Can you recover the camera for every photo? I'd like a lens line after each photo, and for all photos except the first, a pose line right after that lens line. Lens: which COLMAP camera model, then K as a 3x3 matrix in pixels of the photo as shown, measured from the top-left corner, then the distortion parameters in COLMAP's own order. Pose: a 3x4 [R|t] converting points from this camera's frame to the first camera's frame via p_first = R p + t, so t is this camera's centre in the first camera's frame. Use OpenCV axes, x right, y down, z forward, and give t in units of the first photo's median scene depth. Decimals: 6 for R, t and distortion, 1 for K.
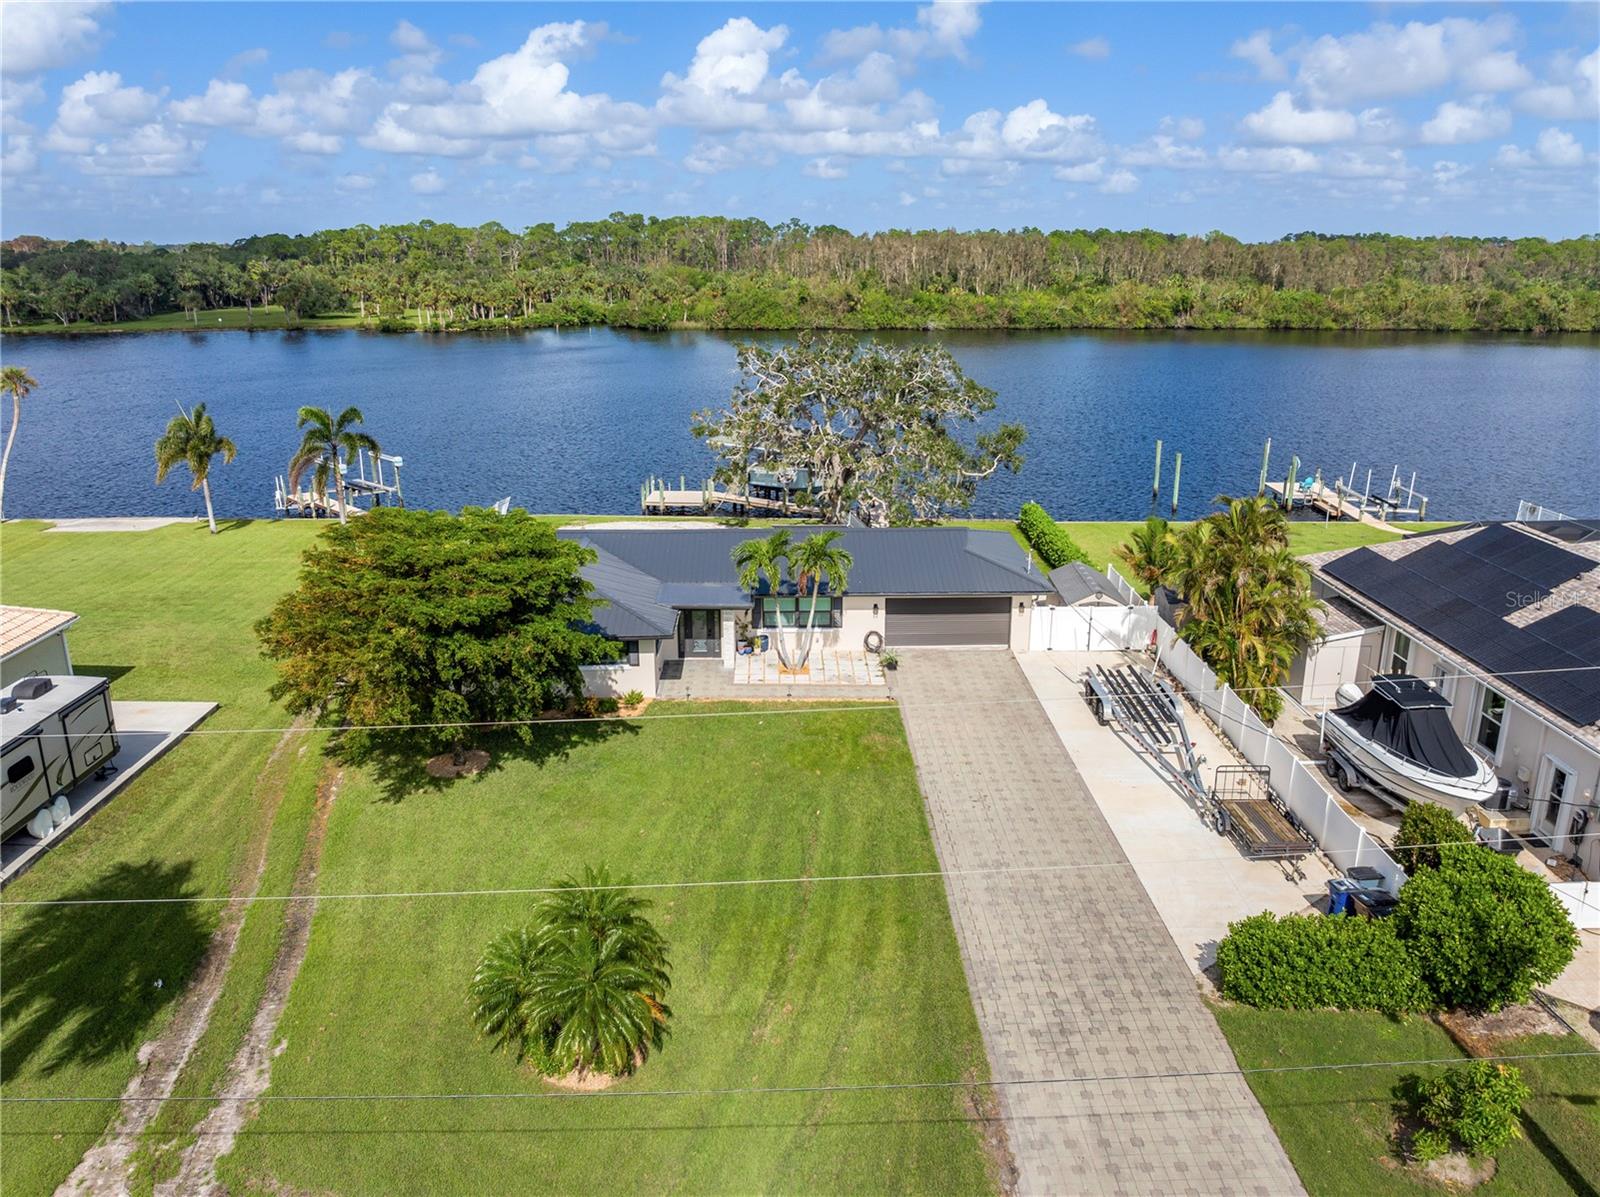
lens RADIAL K [[1078.6, 0, 799.2], [0, 1078.6, 661.6], [0, 0, 1]] dist [-0.044896, 0.012134]
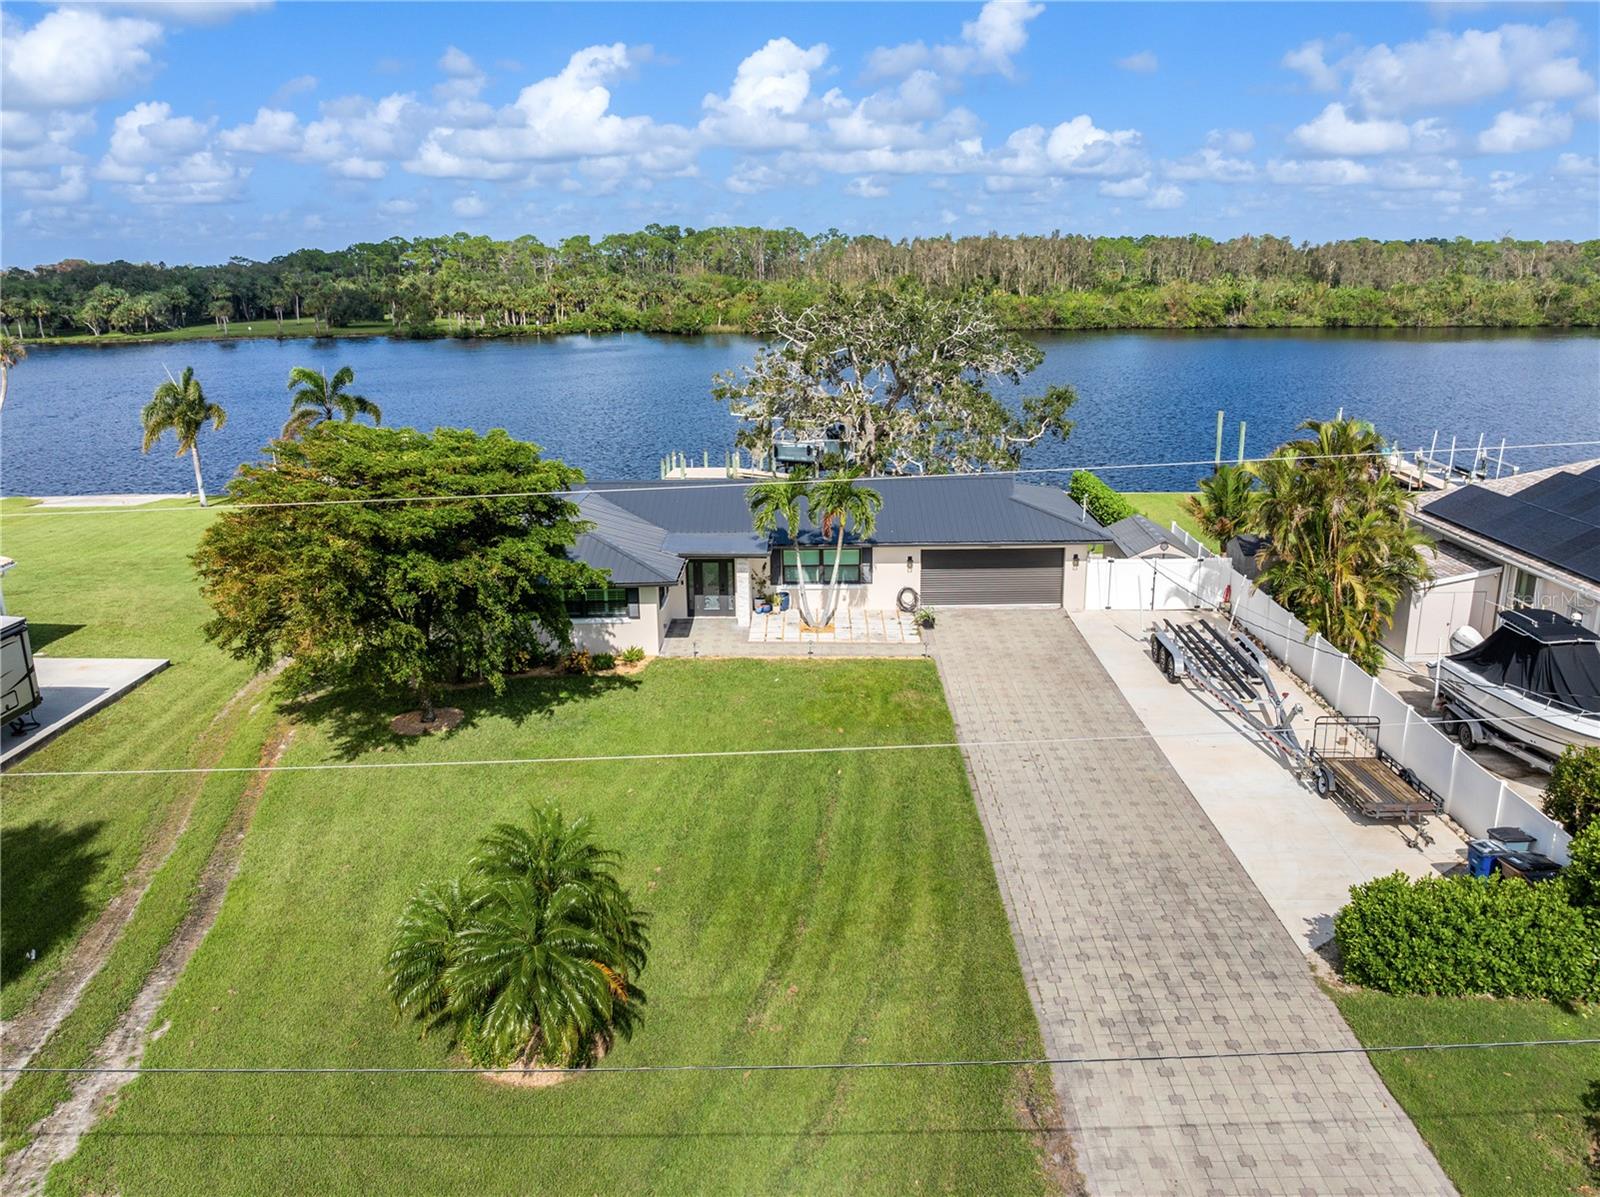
lens RADIAL K [[1098.3, 0, 804.6], [0, 1098.3, 657.0], [0, 0, 1]] dist [-0.048283, 0.020455]
pose [[0.999481, -0.000954, -0.032215, 0.015469], [0.000139, 0.999680, -0.025284, 0.060887], [0.032229, 0.025267, 0.999161, 0.115735]]
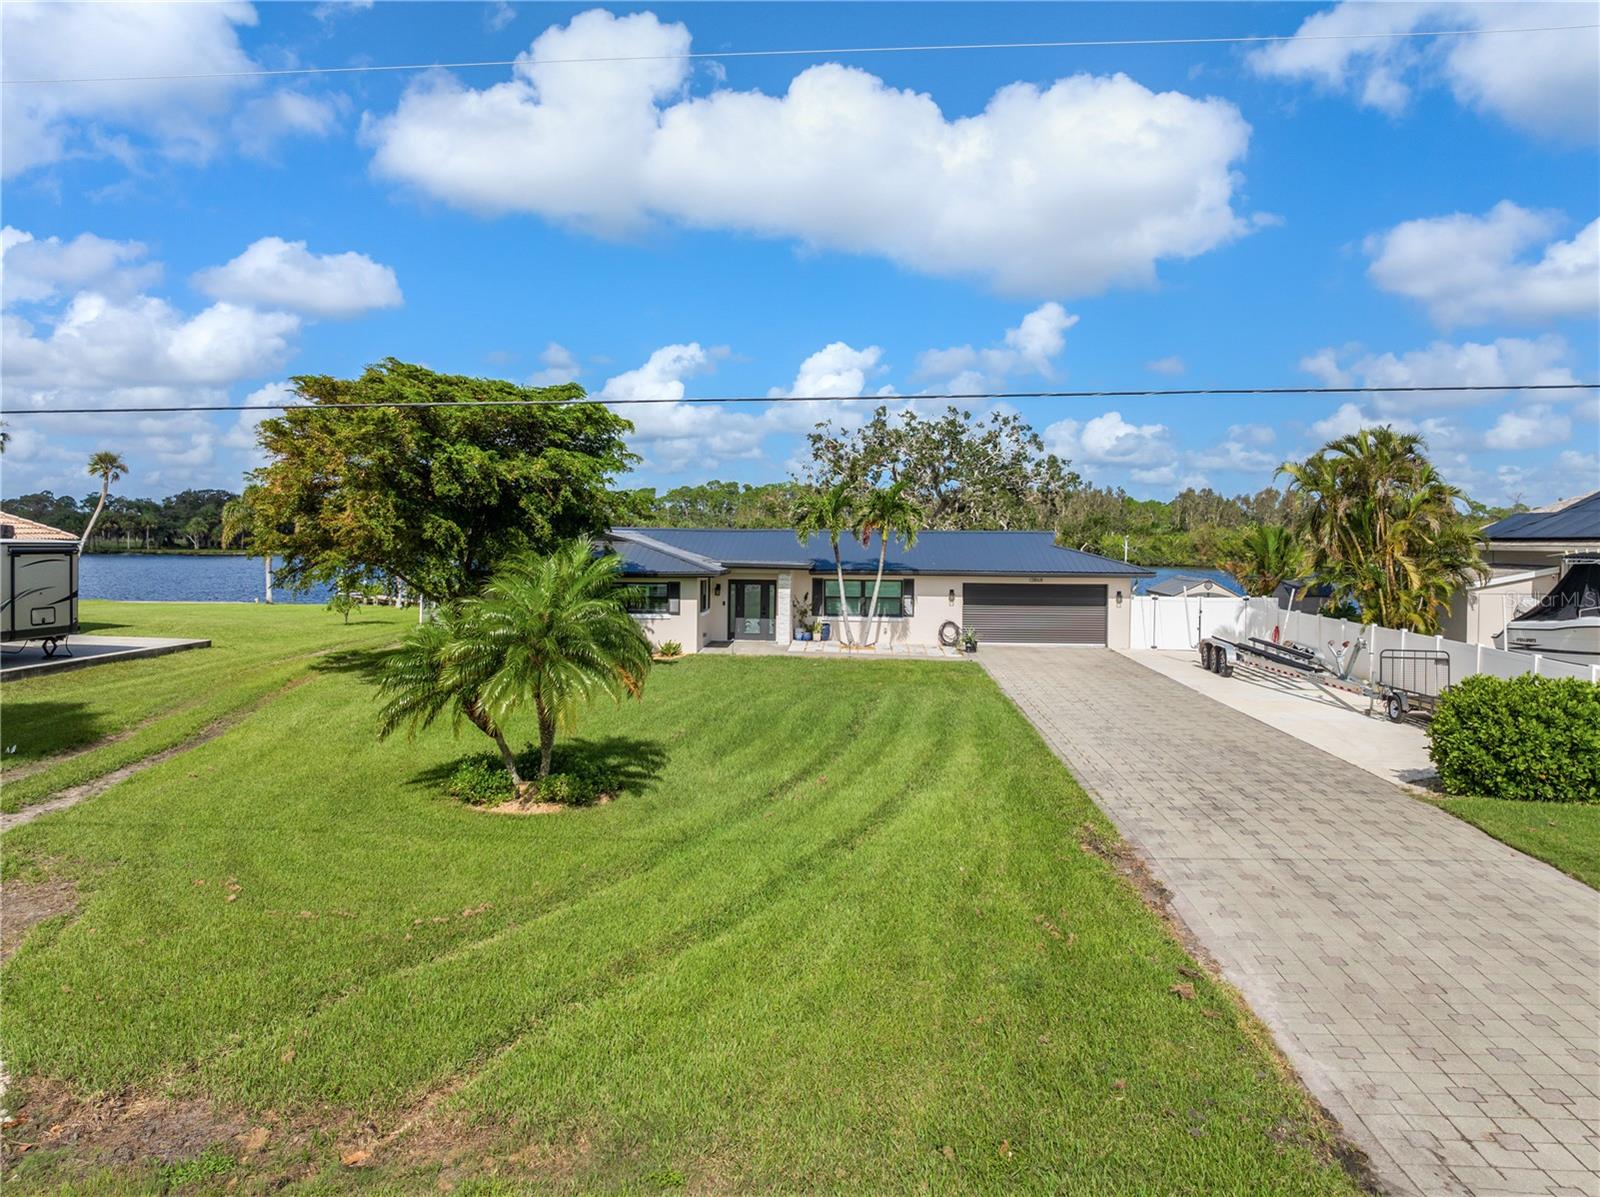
lens RADIAL K [[1078.6, 0, 807.6], [0, 1078.6, 654.3], [0, 0, 1]] dist [-0.044896, 0.012134]
pose [[0.997291, 0.017869, -0.071352, 0.019395], [-0.035727, 0.965608, -0.257534, 0.269851], [0.064296, 0.259386, 0.963631, 0.178597]]
